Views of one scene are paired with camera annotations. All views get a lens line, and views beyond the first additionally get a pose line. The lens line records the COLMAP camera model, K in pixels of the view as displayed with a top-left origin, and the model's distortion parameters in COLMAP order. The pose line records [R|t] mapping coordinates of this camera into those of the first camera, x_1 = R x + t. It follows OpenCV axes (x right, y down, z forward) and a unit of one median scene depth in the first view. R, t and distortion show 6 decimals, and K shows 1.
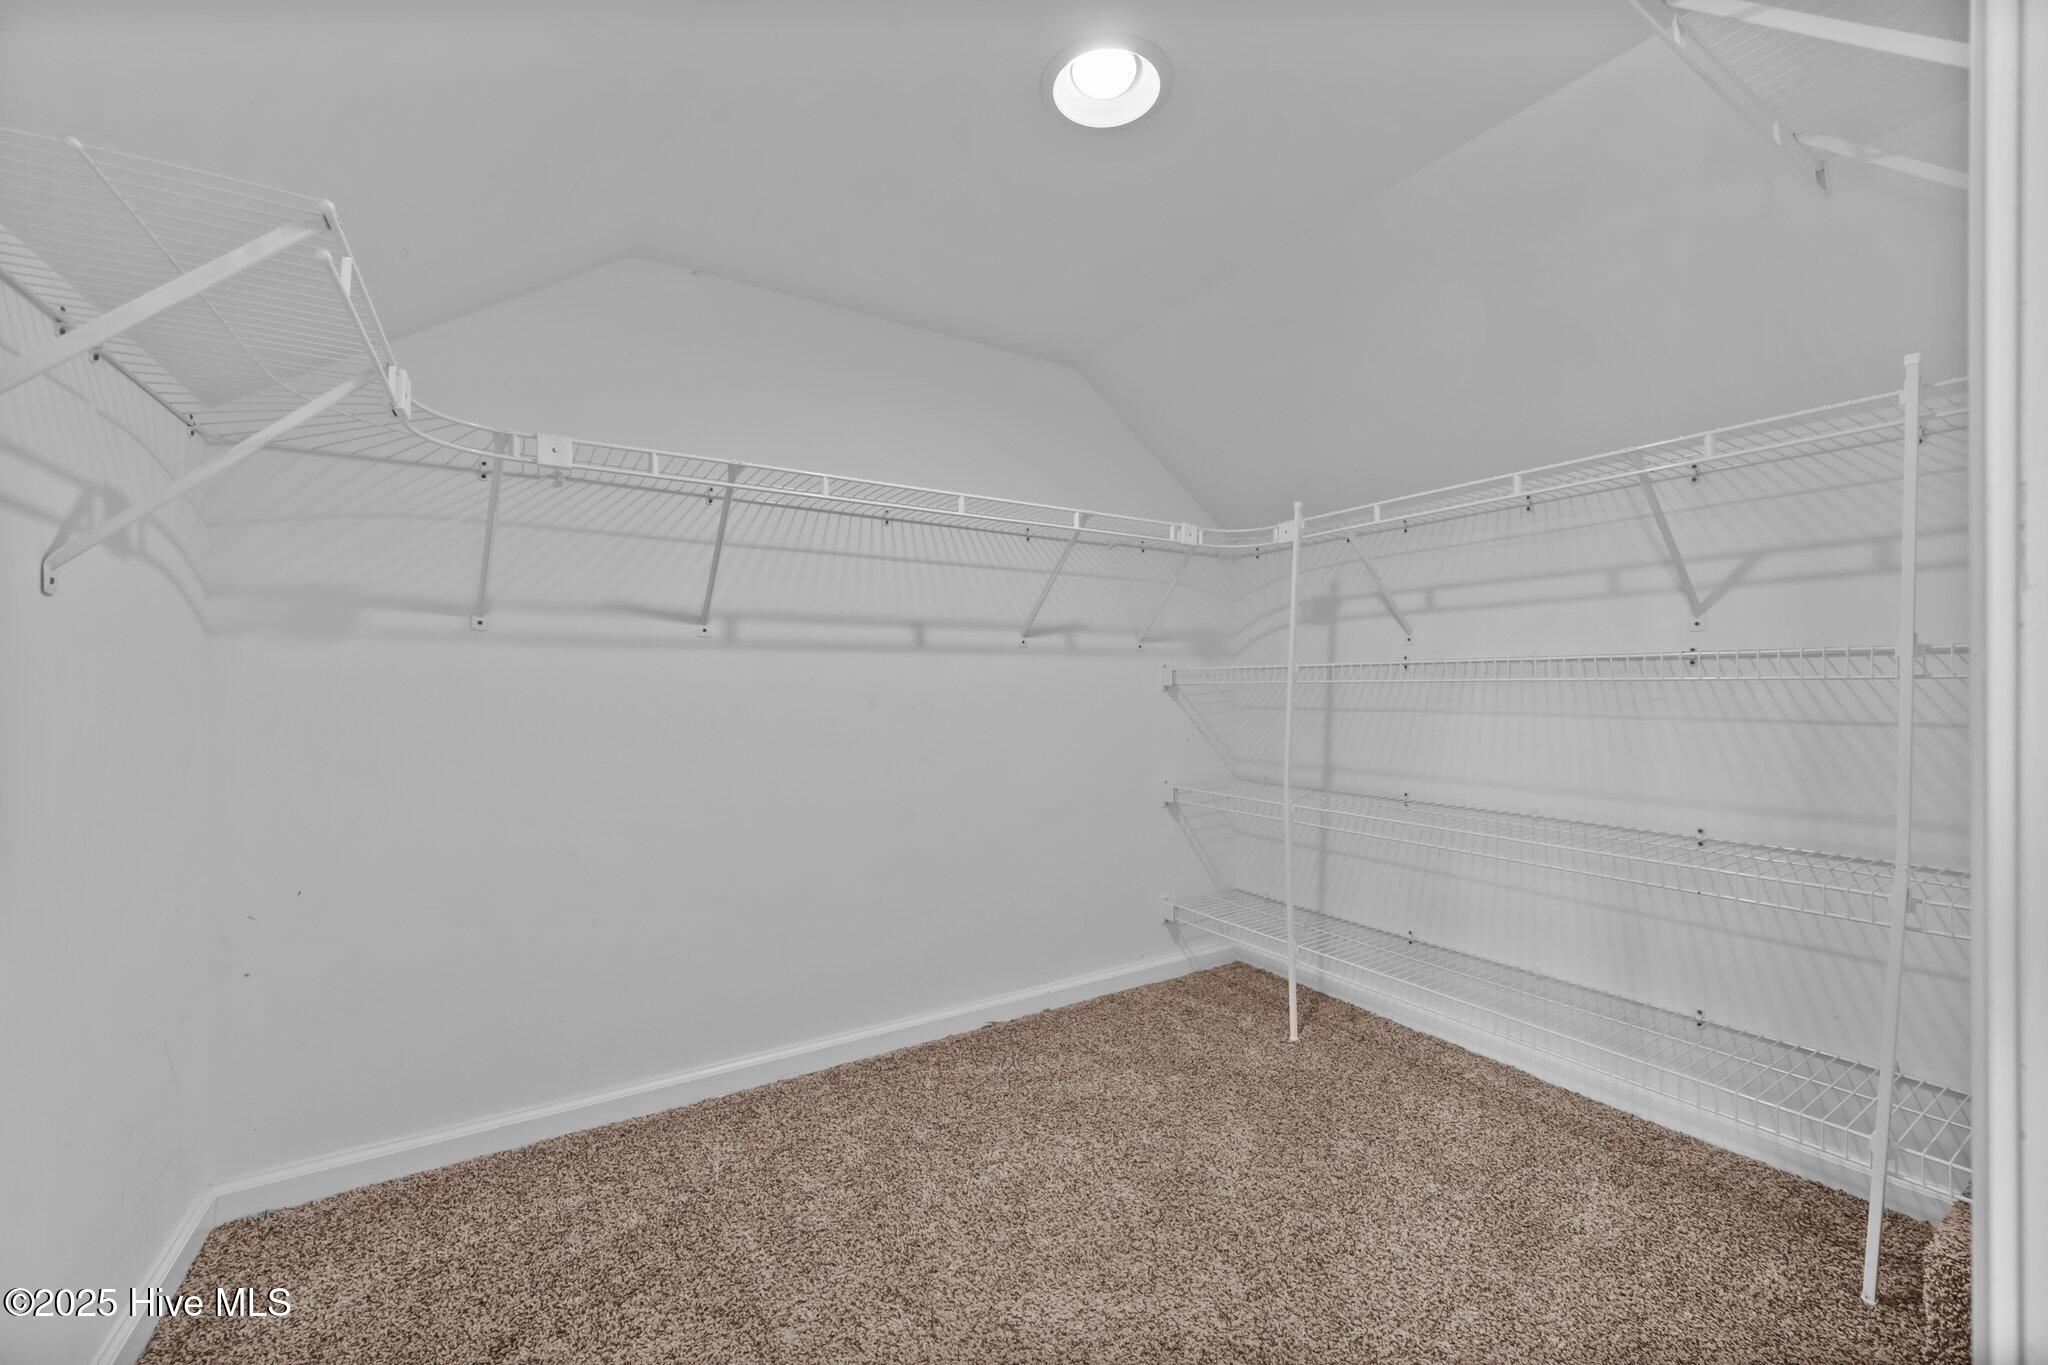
lens RADIAL K [[824.3, 0, 1022.6], [0, 824.3, 690.2], [0, 0, 1]] dist [0.000009, -0.000159]
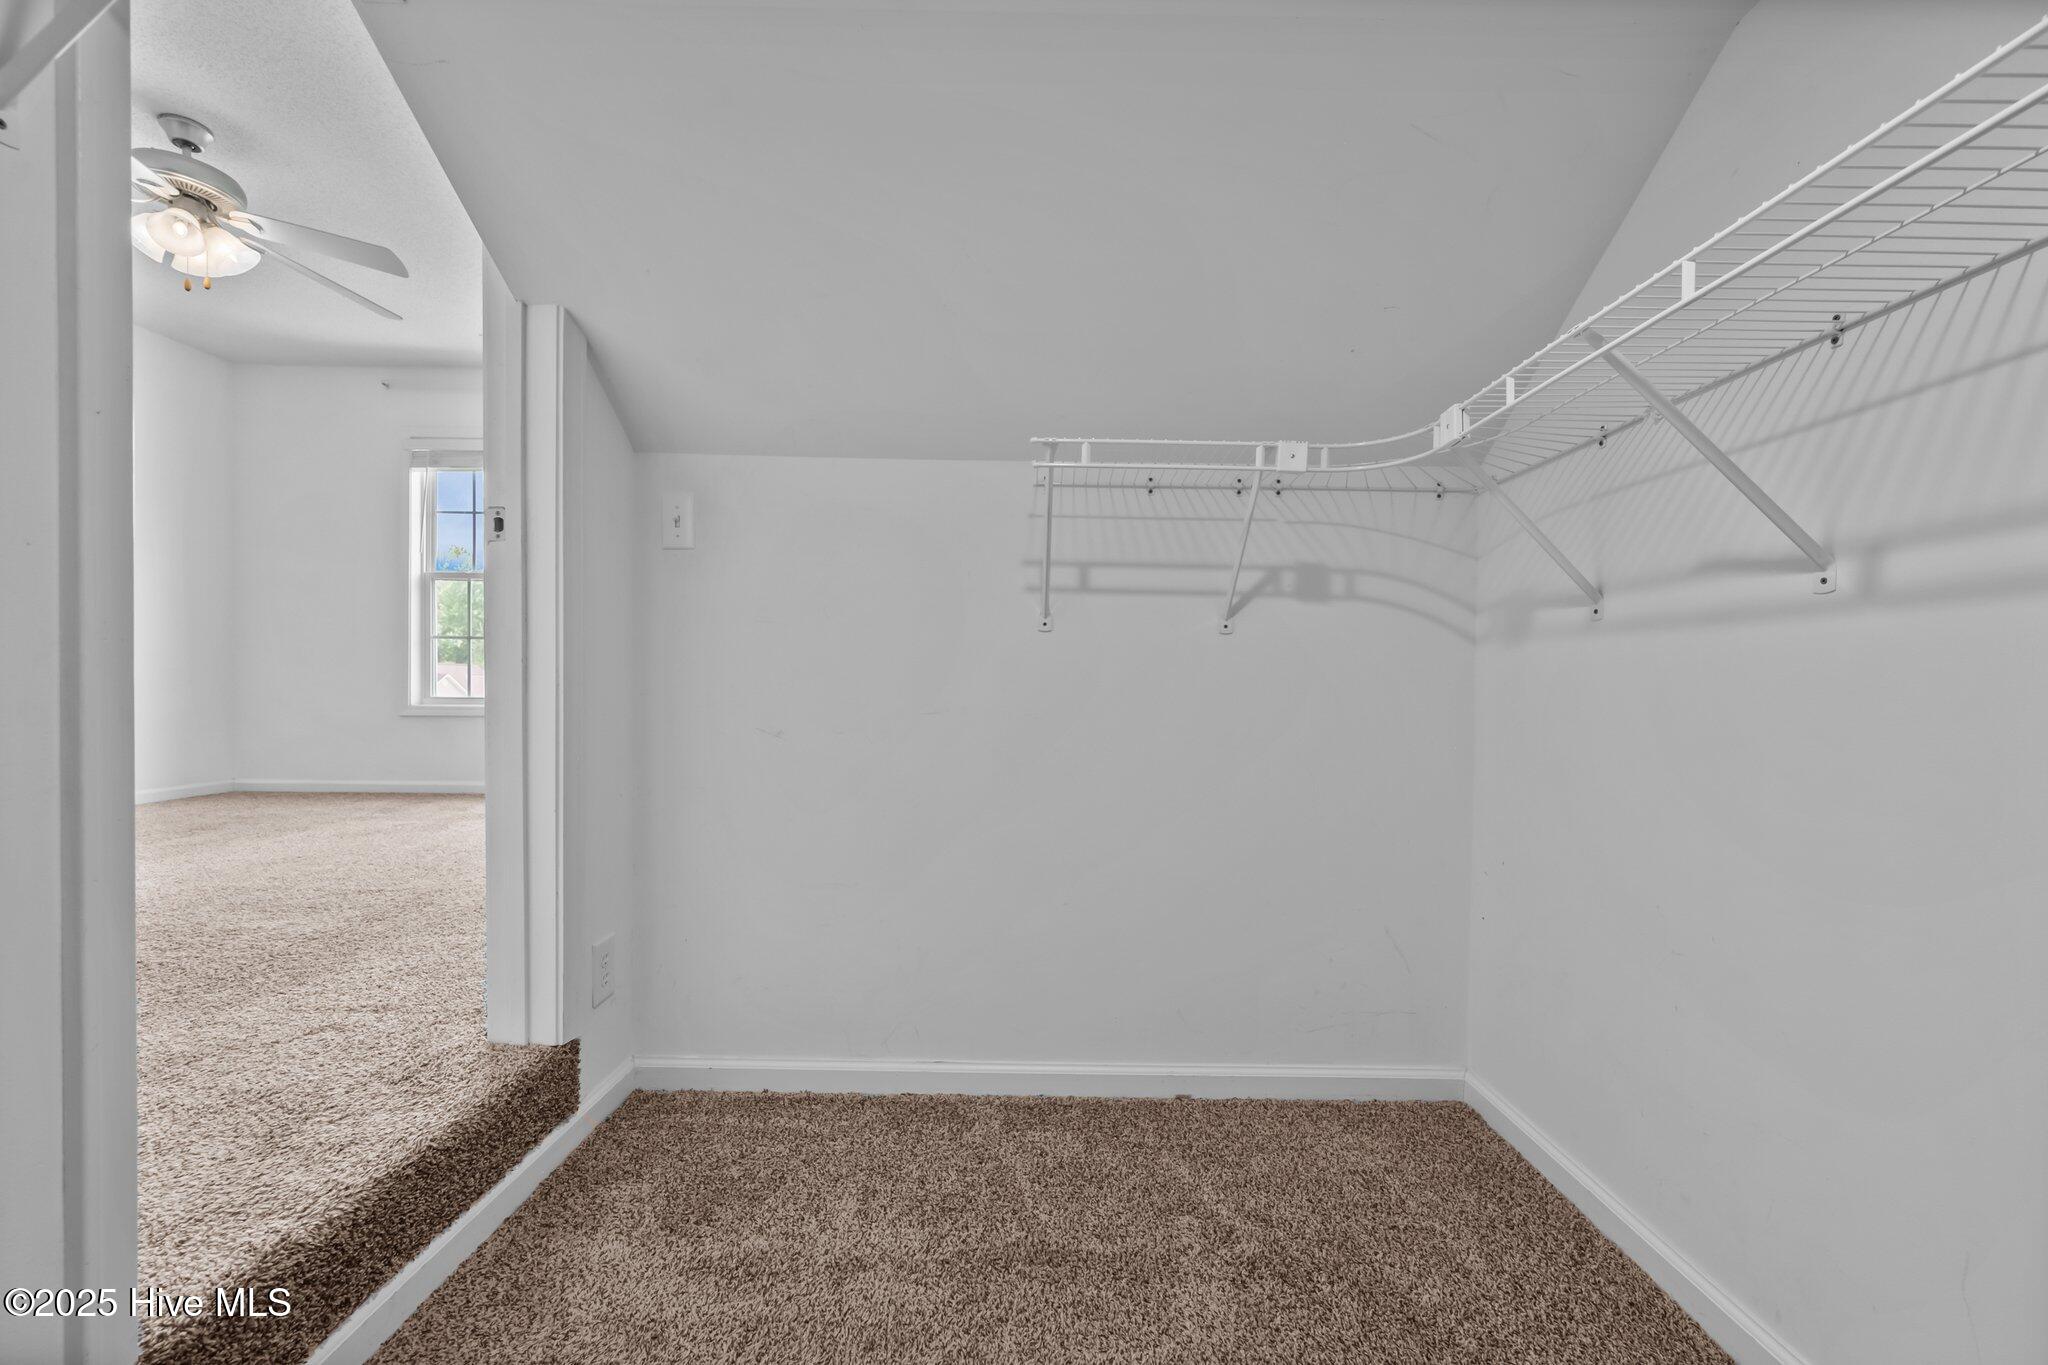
lens RADIAL K [[847.2, 0, 1043.2], [0, 847.2, 707.0], [0, 0, 1]] dist [-0.000220, -0.000241]
pose [[-0.518306, 0.015799, -0.855049, 0.389814], [-0.011697, 0.999605, 0.025560, 0.004208], [0.855115, 0.023249, -0.517916, 0.882177]]
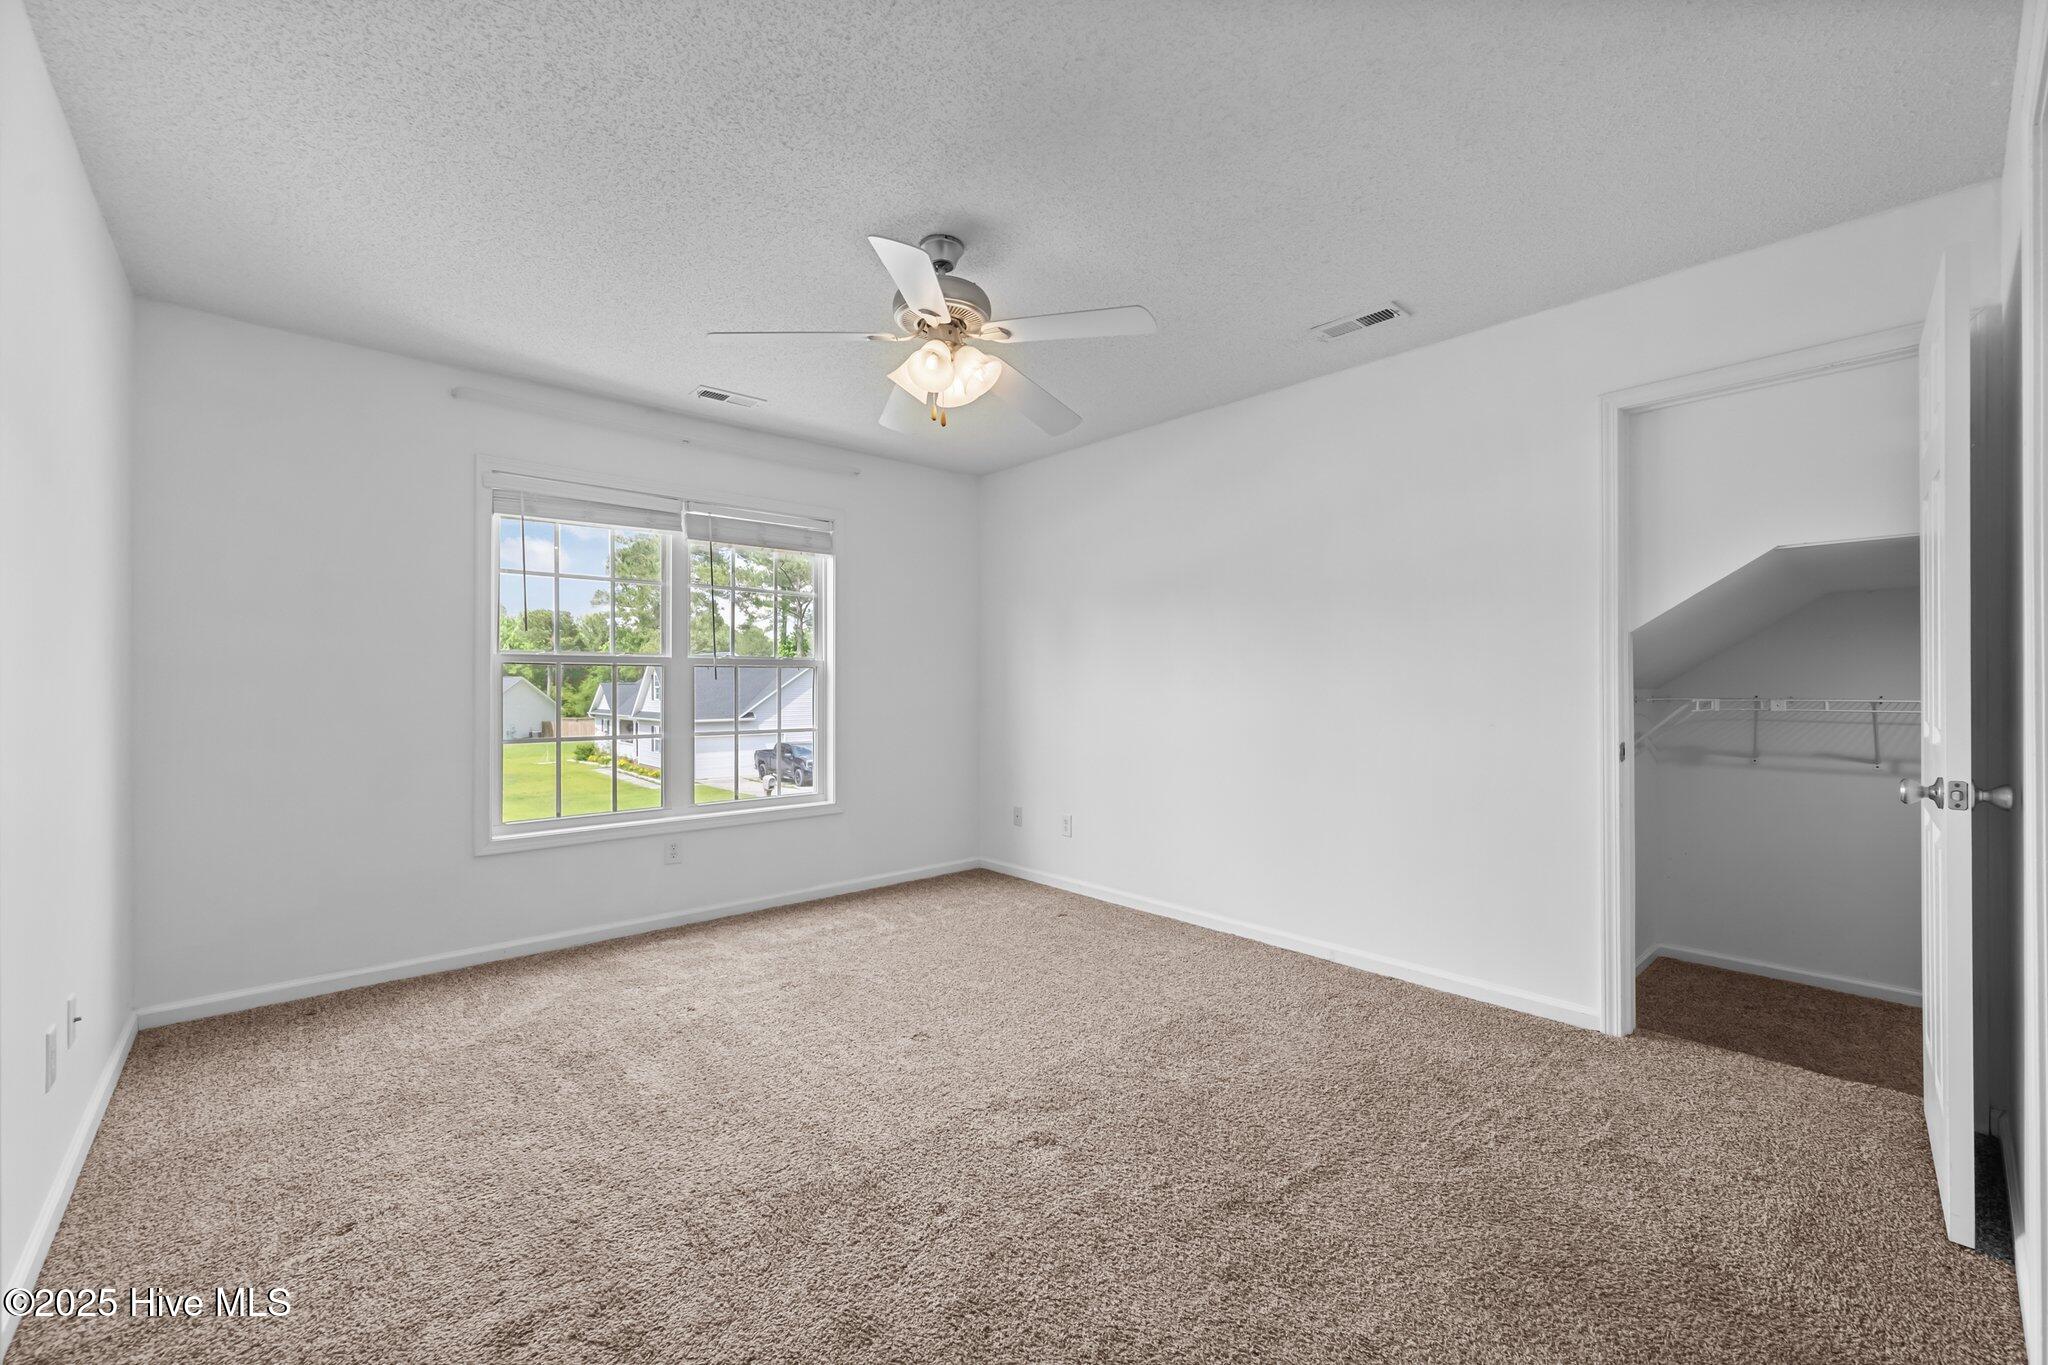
lens RADIAL K [[829.3, 0, 1027.3], [0, 829.3, 678.4], [0, 0, 1]] dist [0.000462, 0.000007]
pose [[0.191210, -0.005492, -0.981534, 1.277114], [-0.002746, 0.999977, -0.006131, -0.284506], [0.981545, 0.003868, 0.191191, -1.511232]]
